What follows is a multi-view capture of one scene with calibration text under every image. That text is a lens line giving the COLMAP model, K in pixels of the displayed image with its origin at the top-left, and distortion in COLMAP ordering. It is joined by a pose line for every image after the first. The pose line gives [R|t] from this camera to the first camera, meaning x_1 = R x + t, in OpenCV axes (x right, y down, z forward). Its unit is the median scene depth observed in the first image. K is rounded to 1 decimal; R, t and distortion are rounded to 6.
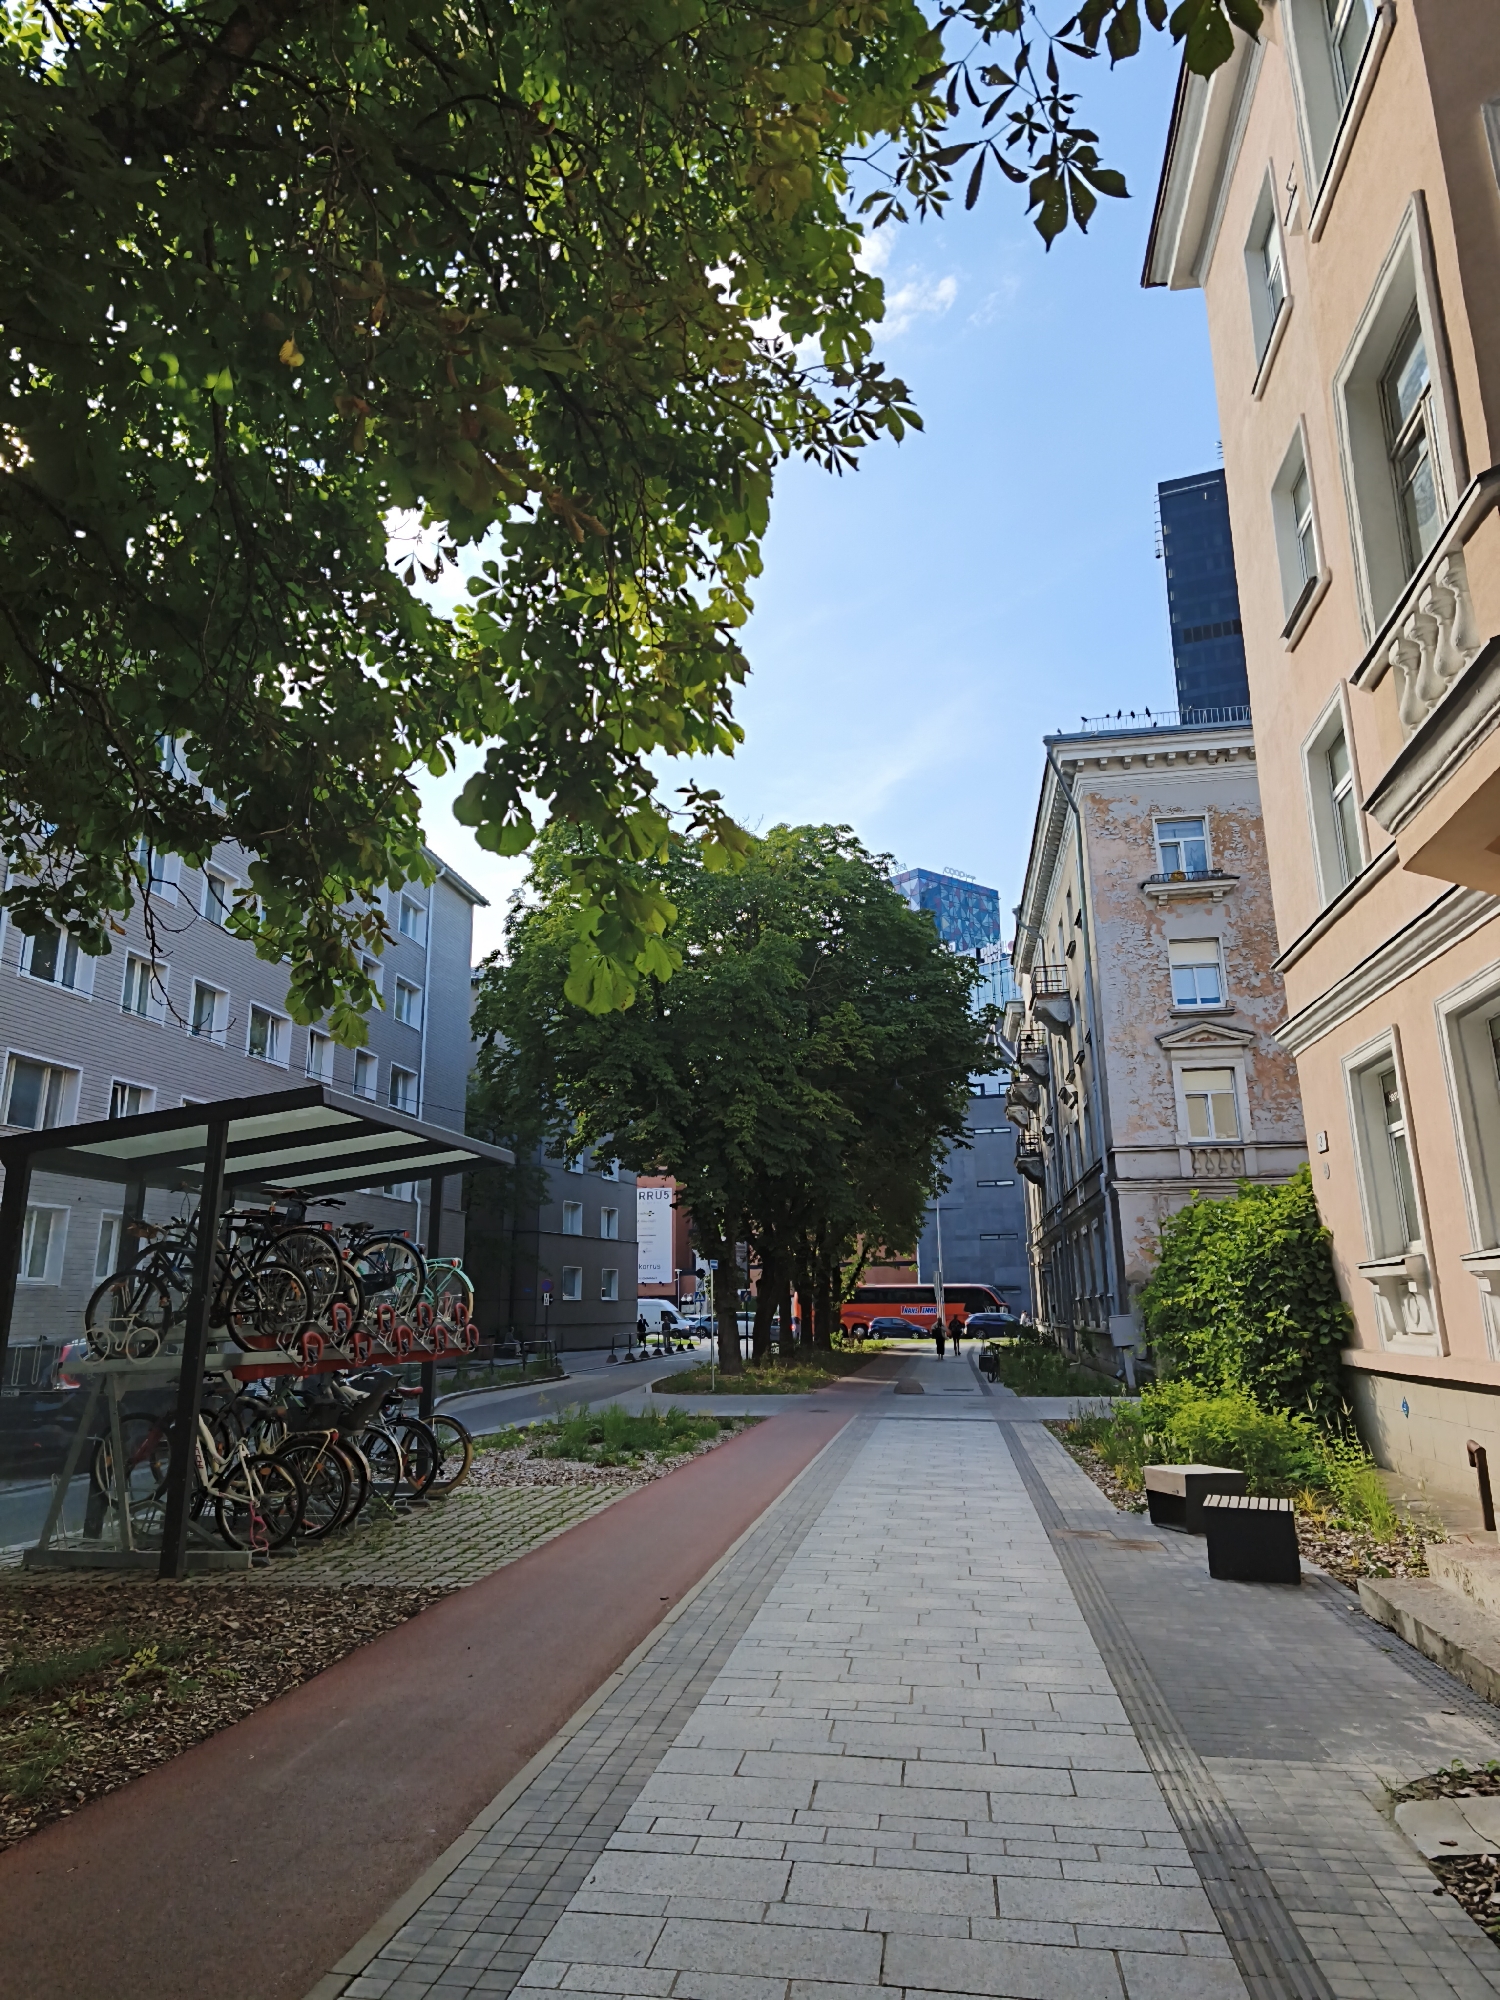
lens RADIAL K [[1295.2, 0, 750.0], [0, 1295.2, 1000.0], [0, 0, 1]] dist [0.040731, 0.000056]
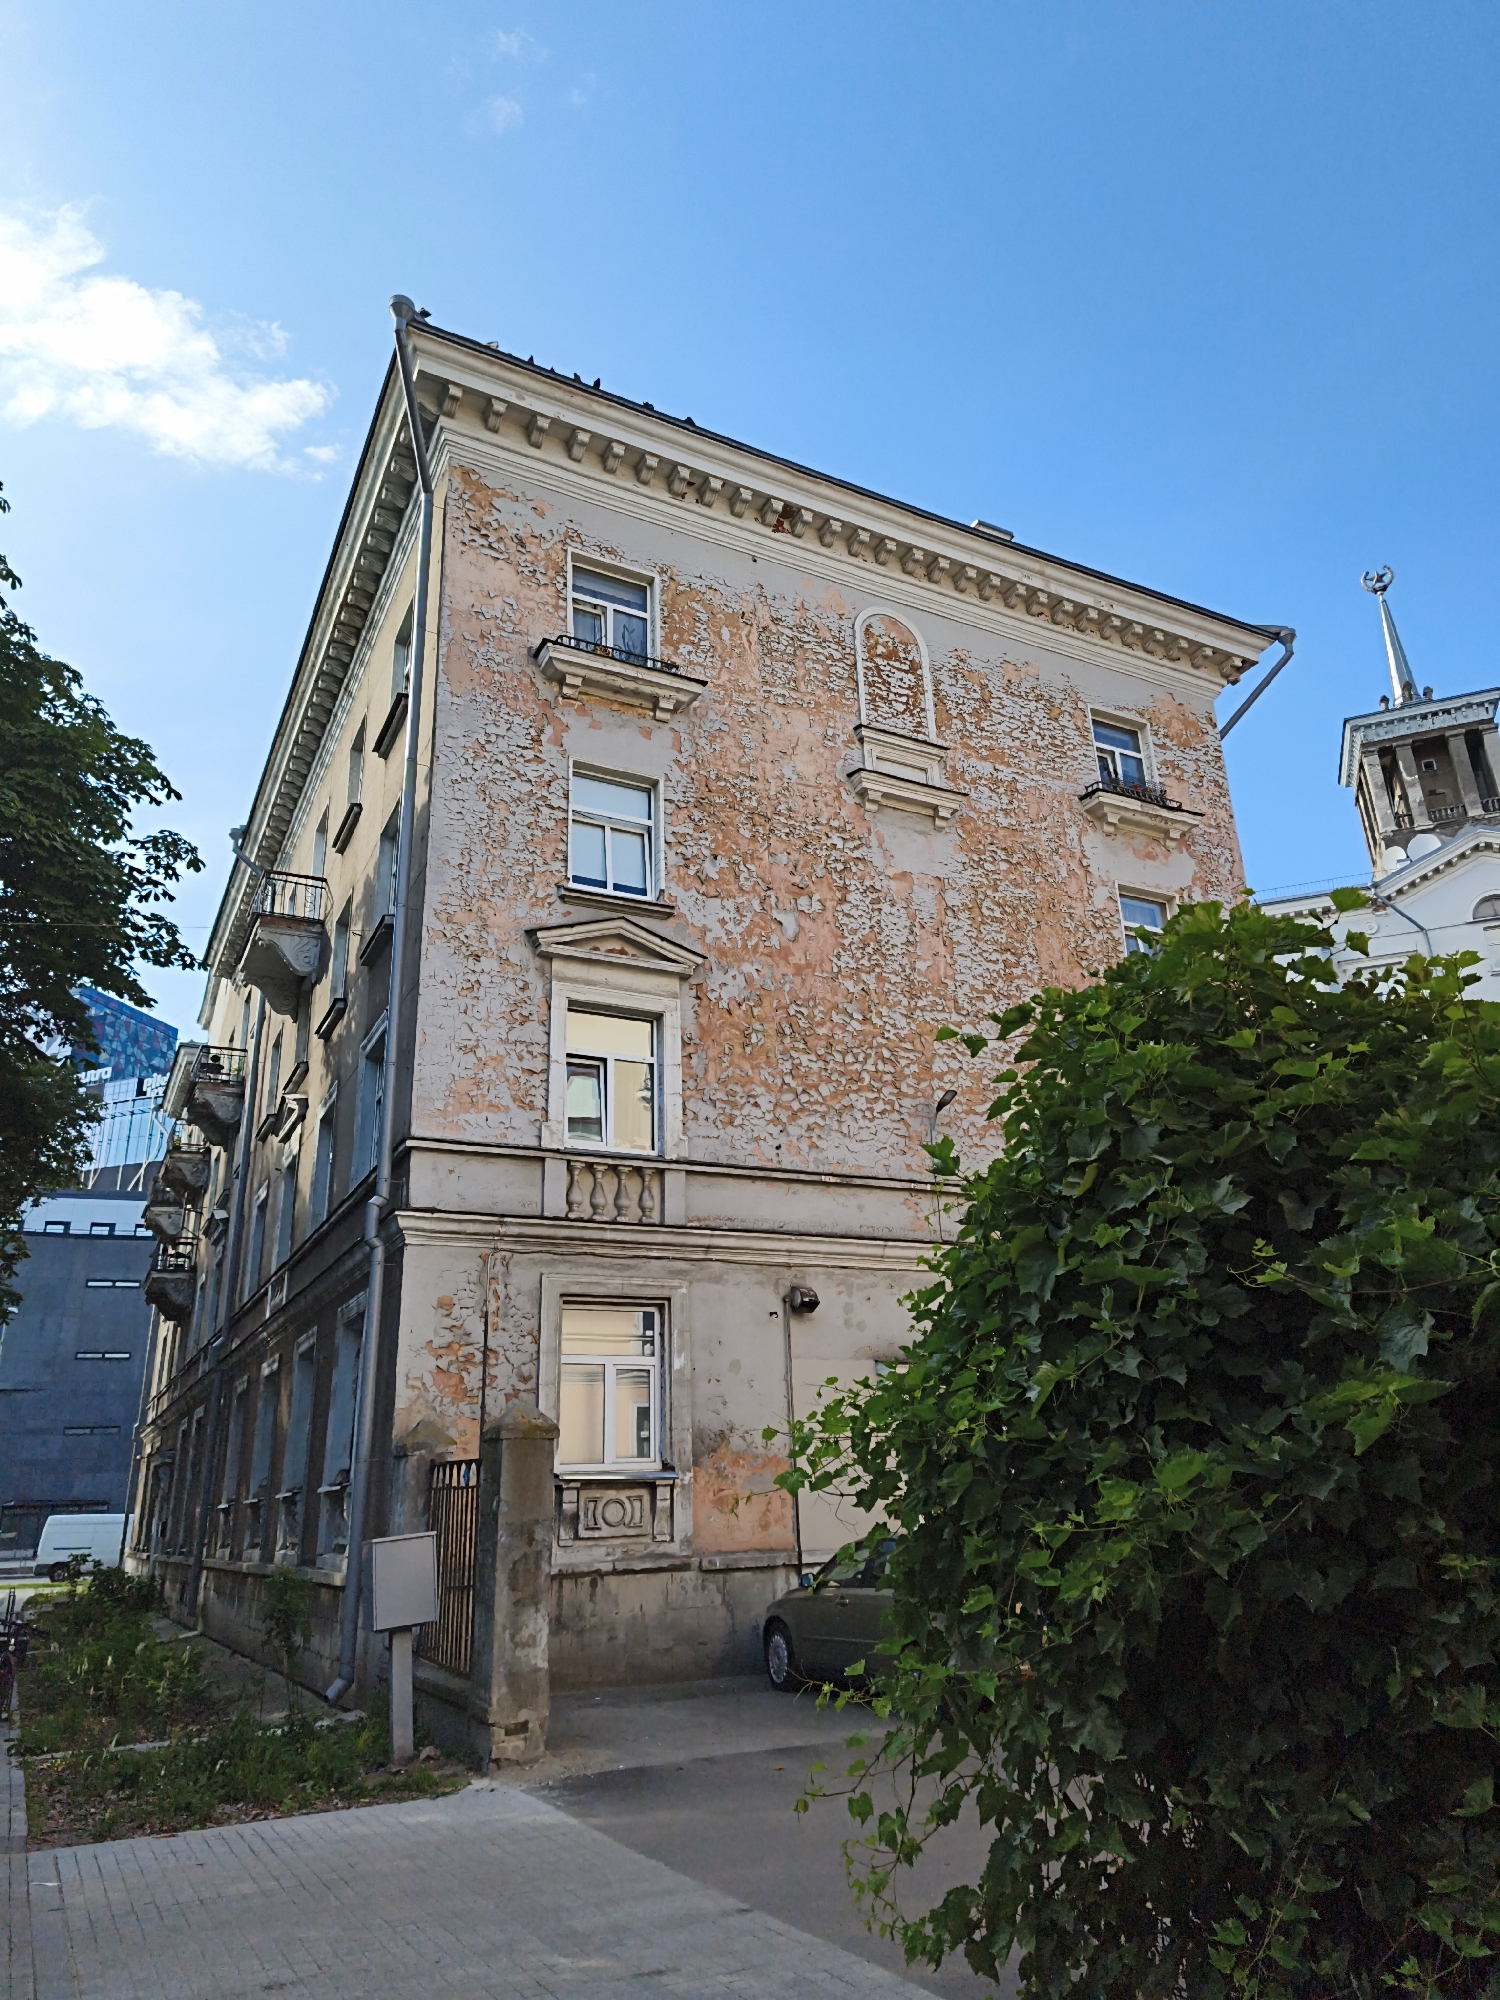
lens RADIAL K [[1295.2, 0, 750.0], [0, 1295.2, 1000.0], [0, 0, 1]] dist [0.040731, 0.000056]
pose [[0.808785, 0.200259, 0.552958, 0.115525], [-0.115470, 0.976011, -0.184579, 0.134155], [-0.576657, 0.085435, 0.812507, 0.557729]]
